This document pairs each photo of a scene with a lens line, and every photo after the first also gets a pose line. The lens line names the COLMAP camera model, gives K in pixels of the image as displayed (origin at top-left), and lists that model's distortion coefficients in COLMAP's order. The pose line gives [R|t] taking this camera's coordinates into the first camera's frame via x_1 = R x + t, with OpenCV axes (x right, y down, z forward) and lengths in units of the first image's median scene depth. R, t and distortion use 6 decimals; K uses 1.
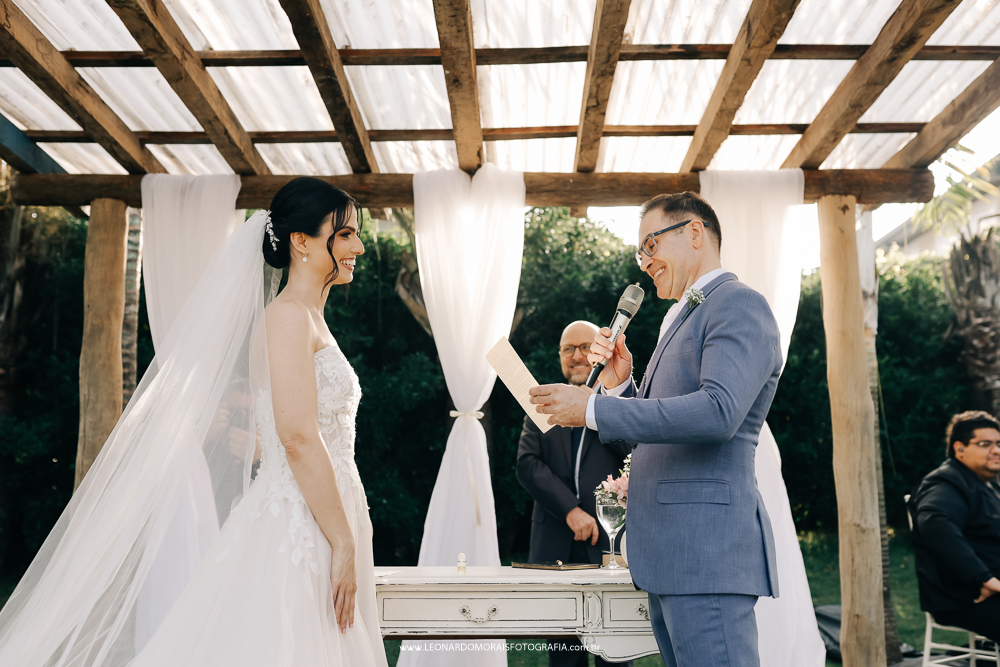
lens RADIAL K [[1003.0, 0, 500.0], [0, 1003.0, 333.5], [0, 0, 1]] dist [-0.077263, 0.144271]
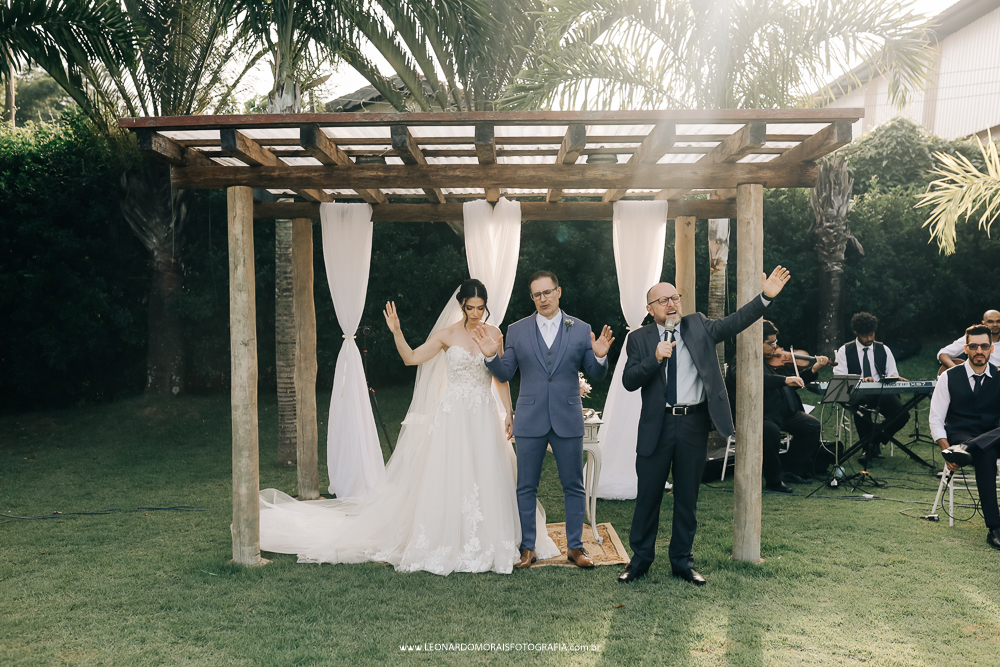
lens RADIAL K [[960.8, 0, 496.6], [0, 960.8, 341.8], [0, 0, 1]] dist [-0.036143, 0.018600]
pose [[0.999996, 0.001374, 0.002548, -0.026739], [-0.001906, 0.975019, 0.222113, -0.312313], [-0.002179, -0.222117, 0.975018, -0.843997]]
